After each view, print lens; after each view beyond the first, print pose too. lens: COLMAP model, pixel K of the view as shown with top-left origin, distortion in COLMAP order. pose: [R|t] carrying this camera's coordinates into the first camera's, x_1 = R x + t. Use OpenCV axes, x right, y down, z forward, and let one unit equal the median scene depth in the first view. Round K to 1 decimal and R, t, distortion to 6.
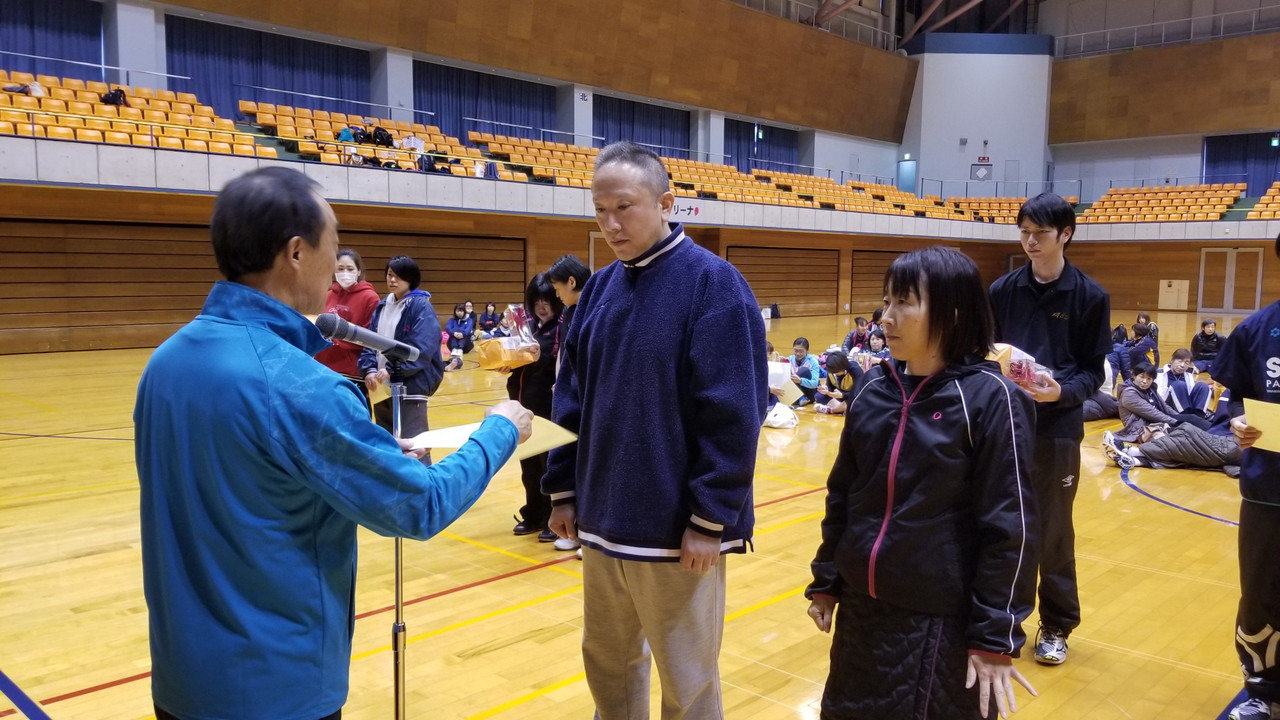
lens RADIAL K [[1001.5, 0, 649.0], [0, 1001.5, 375.7], [0, 0, 1]] dist [0.080222, -0.137245]
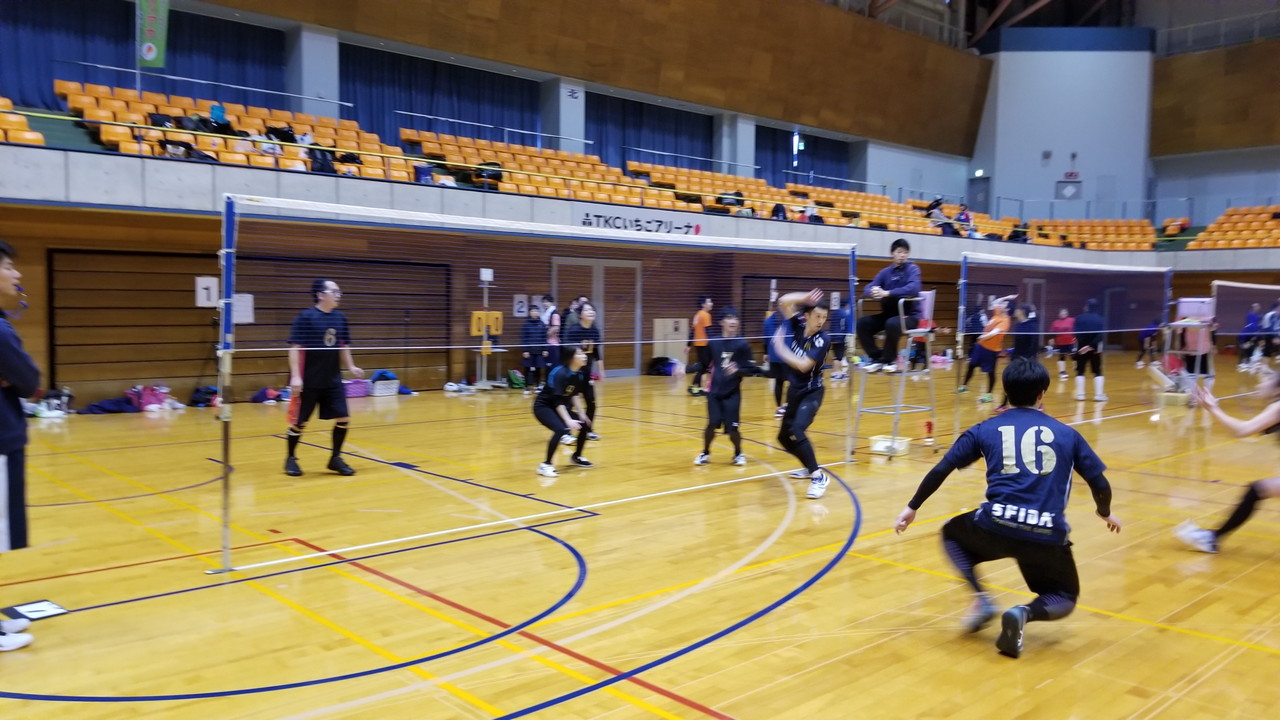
lens RADIAL K [[993.1, 0, 662.7], [0, 993.1, 380.7], [0, 0, 1]] dist [0.063397, -0.091338]
pose [[0.998351, 0.003553, -0.057296, 0.048949], [-0.005138, 0.999608, -0.027536, -0.022125], [0.057176, 0.027785, 0.997977, 0.190253]]
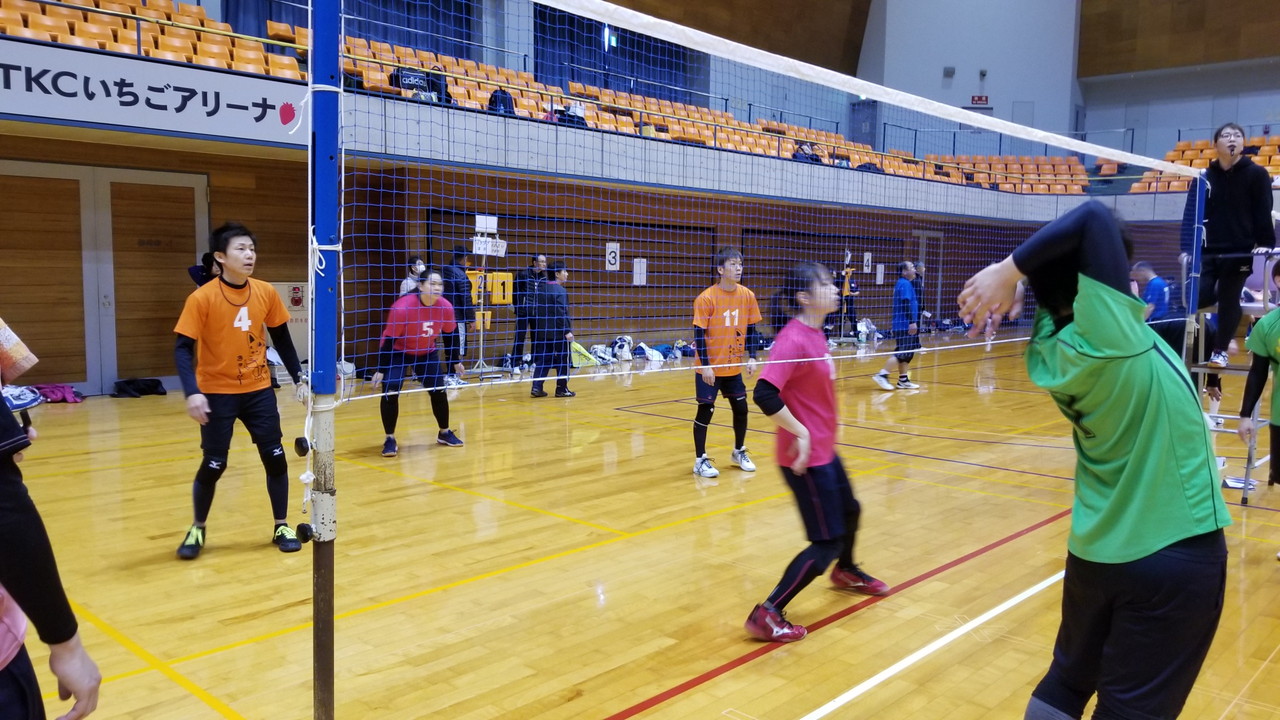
lens RADIAL K [[999.4, 0, 645.1], [0, 999.4, 375.0], [0, 0, 1]] dist [0.070281, -0.109754]
pose [[0.999952, 0.003303, 0.009185, 0.140435], [-0.003317, 0.999993, 0.001548, -0.046380], [-0.009180, -0.001578, 0.999957, 0.450454]]
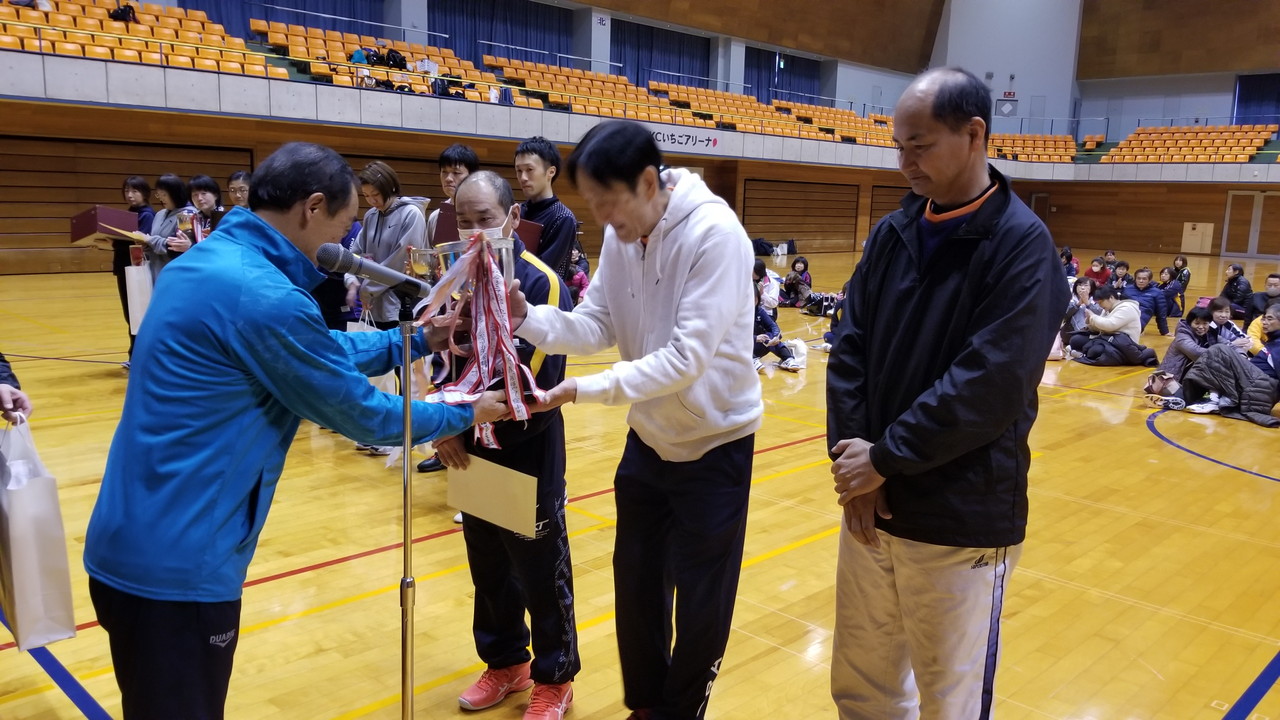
lens RADIAL K [[1001.5, 0, 649.0], [0, 1001.5, 375.7], [0, 0, 1]] dist [0.080222, -0.137245]
pose [[0.999702, 0.021892, -0.010842, -0.000708], [-0.021127, 0.997580, 0.066247, -0.000345], [0.012266, -0.065998, 0.997744, 0.003289]]
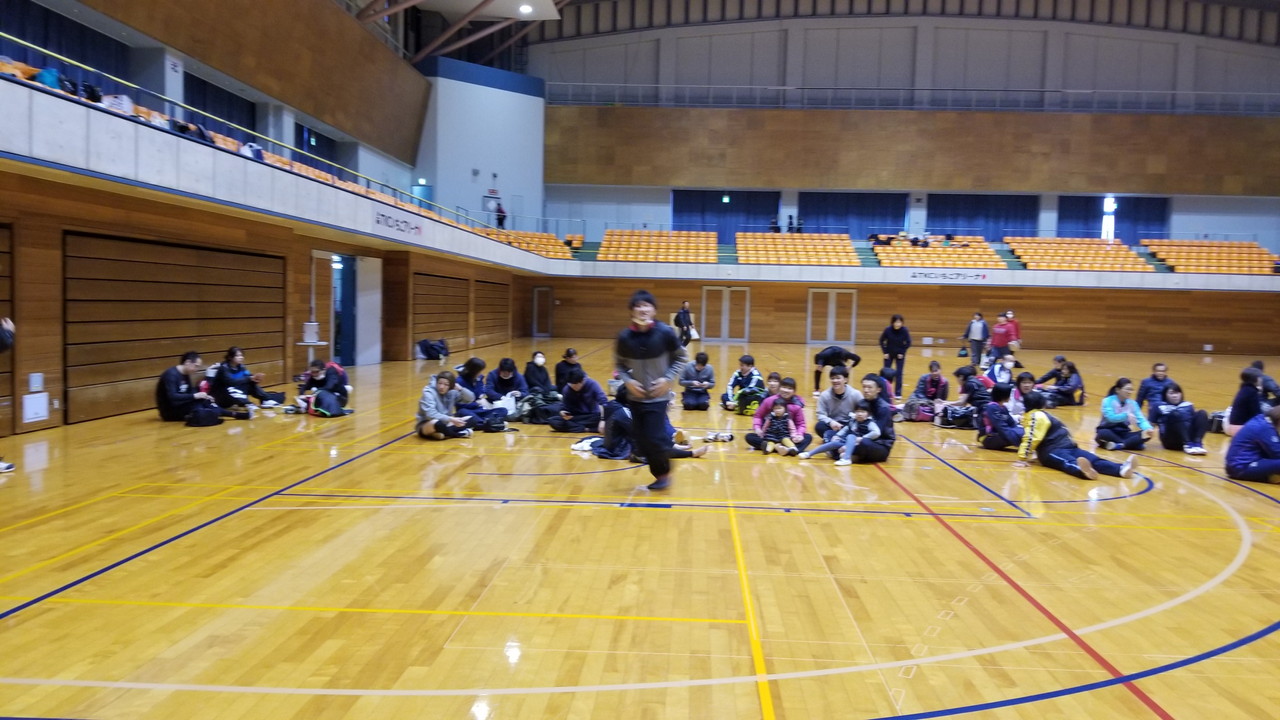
lens RADIAL K [[989.4, 0, 661.9], [0, 989.4, 367.4], [0, 0, 1]] dist [0.084191, -0.133807]
pose [[0.752007, -0.032368, 0.658360, -0.262395], [0.052995, 0.998529, -0.011441, -0.023851], [-0.657022, 0.043494, 0.752616, 0.191987]]
